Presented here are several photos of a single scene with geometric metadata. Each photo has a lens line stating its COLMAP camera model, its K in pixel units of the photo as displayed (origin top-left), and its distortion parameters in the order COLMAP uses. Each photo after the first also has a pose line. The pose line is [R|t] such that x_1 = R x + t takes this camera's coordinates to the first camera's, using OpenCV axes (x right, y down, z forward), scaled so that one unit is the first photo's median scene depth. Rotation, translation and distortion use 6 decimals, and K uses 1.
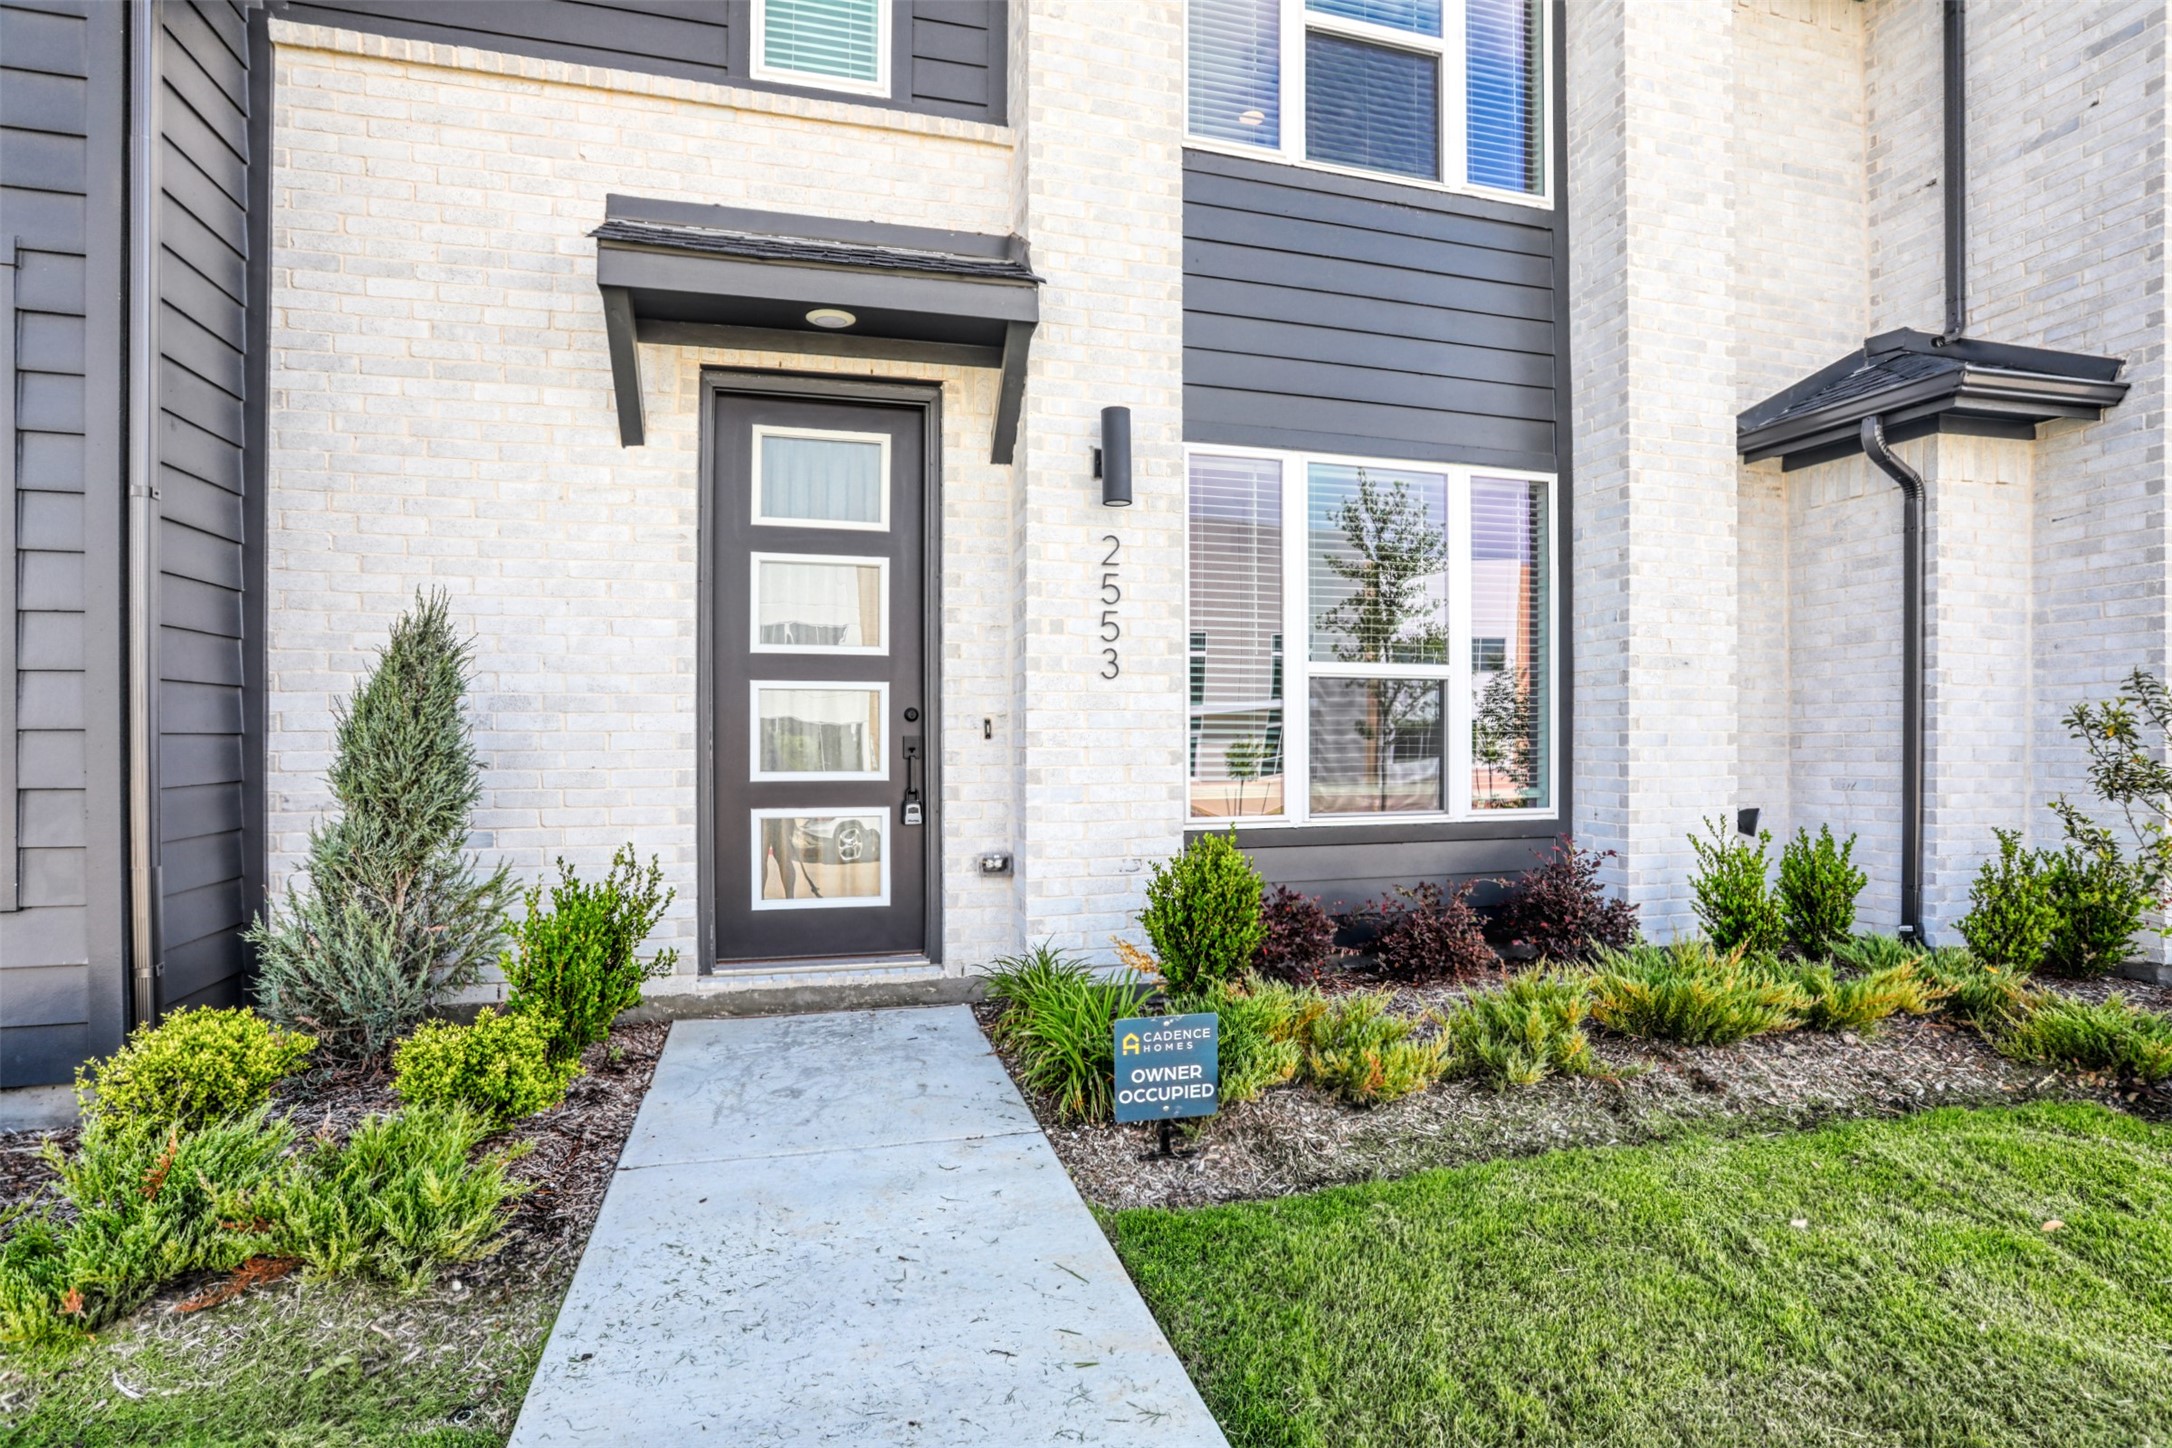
lens RADIAL K [[1100.4, 0, 1092.6], [0, 1100.4, 738.3], [0, 0, 1]] dist [-0.058246, 0.029071]
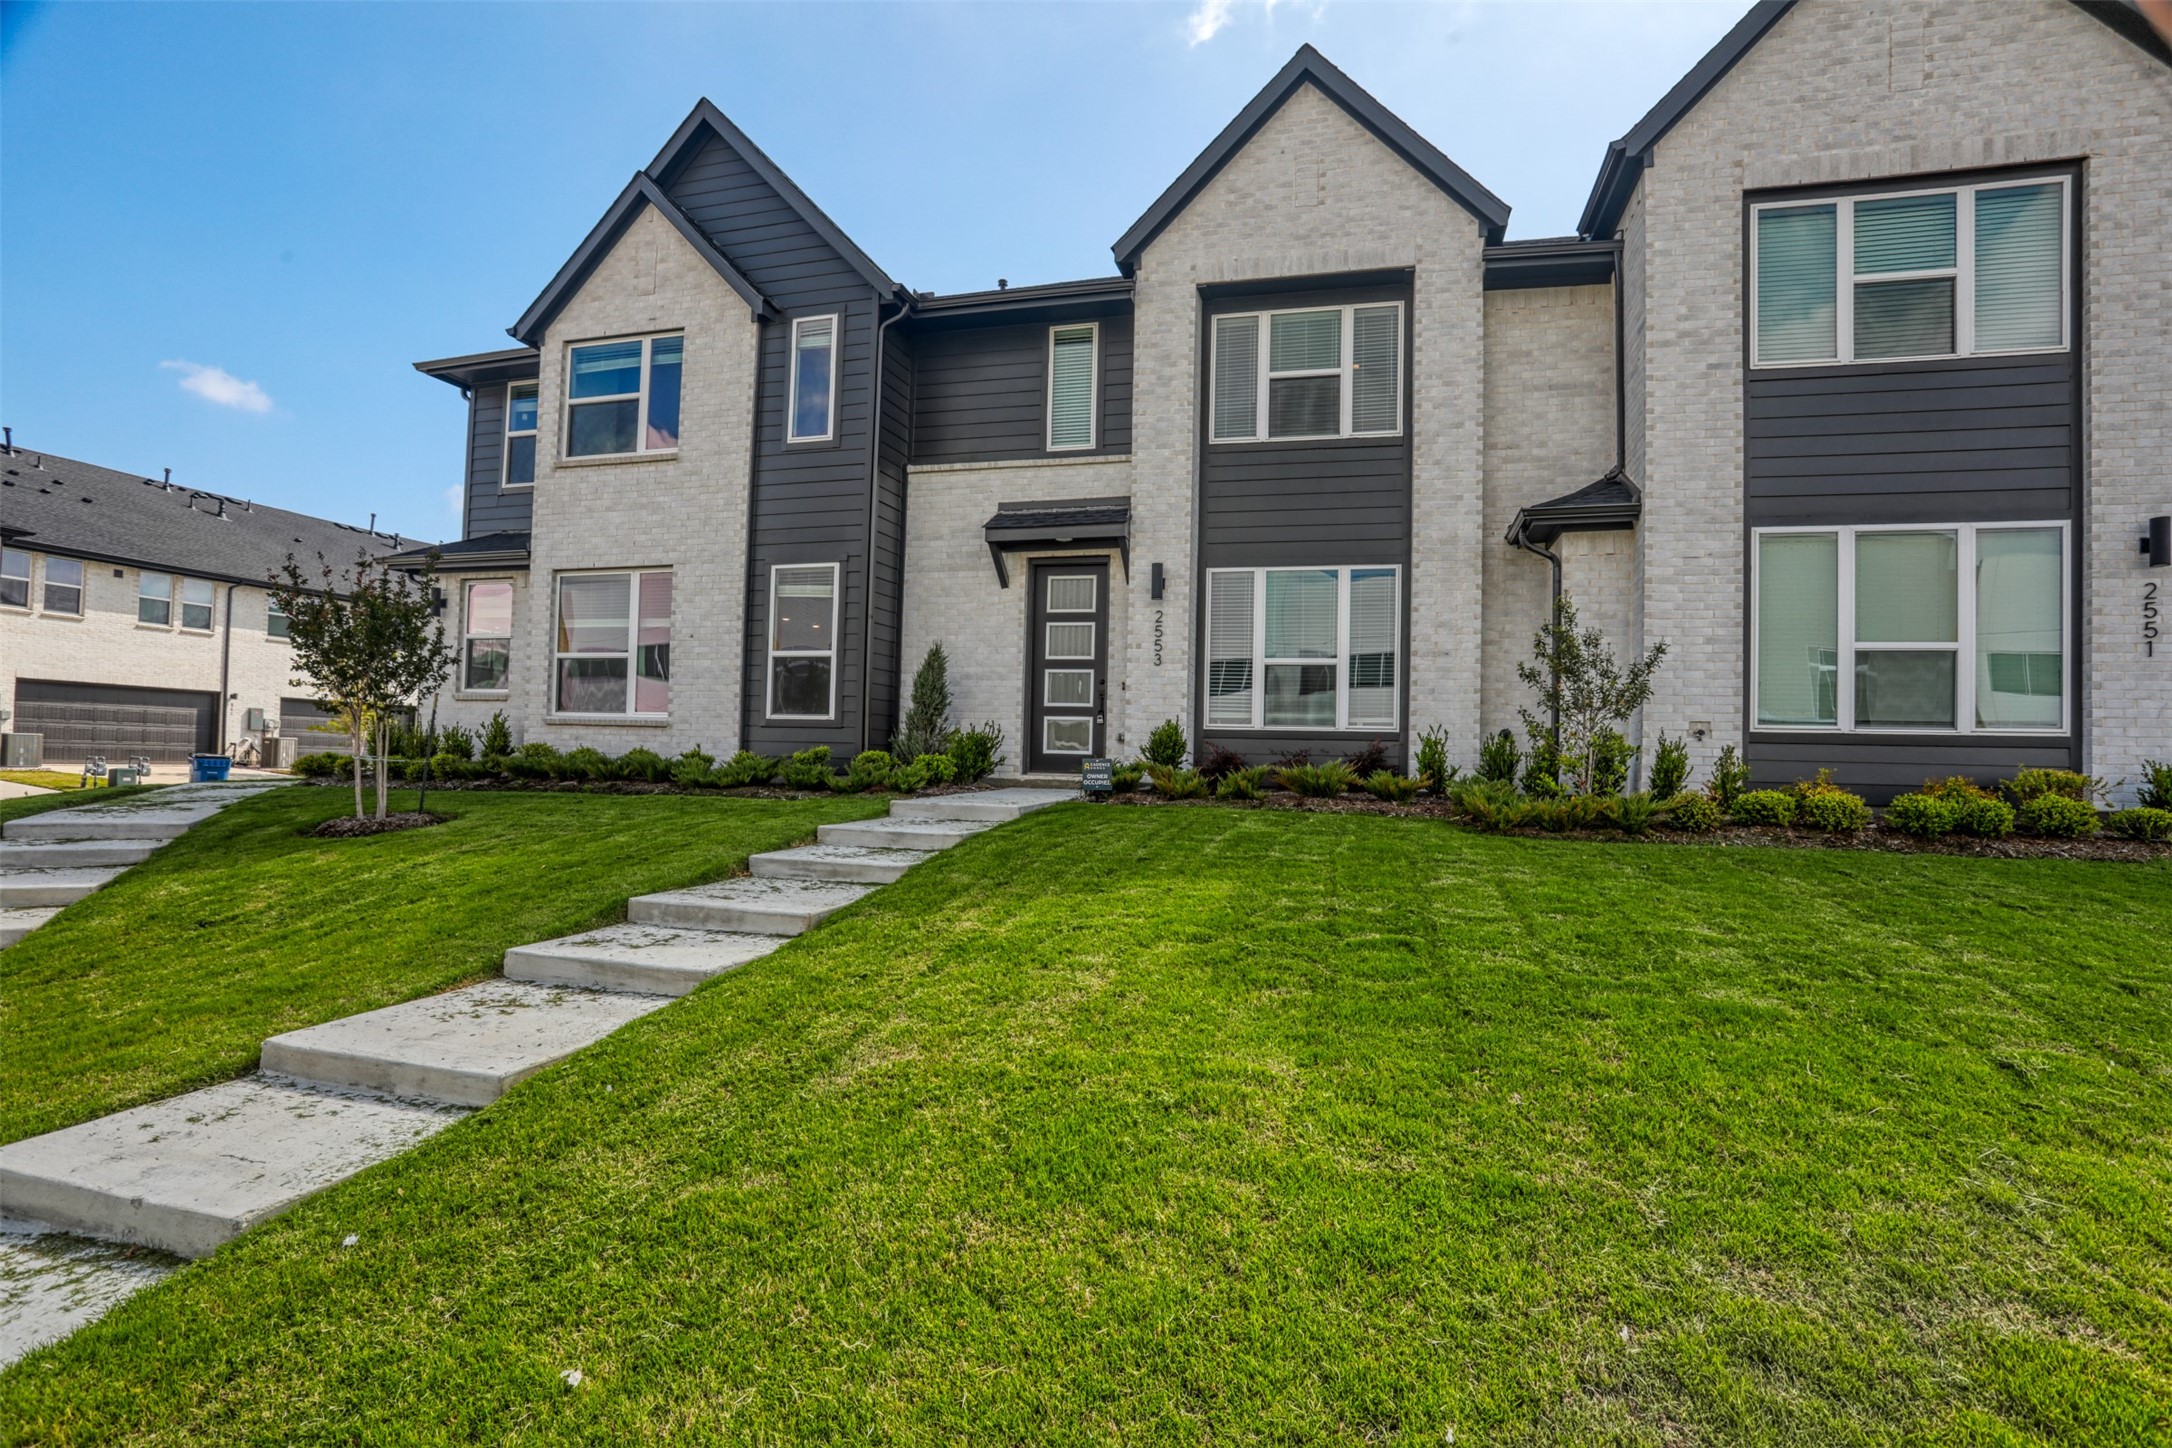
lens RADIAL K [[1083.5, 0, 1070.6], [0, 1083.5, 736.7], [0, 0, 1]] dist [-0.075131, 0.040178]
pose [[0.848083, 0.010463, -0.529759, 1.199434], [-0.025872, 0.999430, -0.021678, 0.175580], [0.529231, 0.032091, 0.847871, -1.277974]]
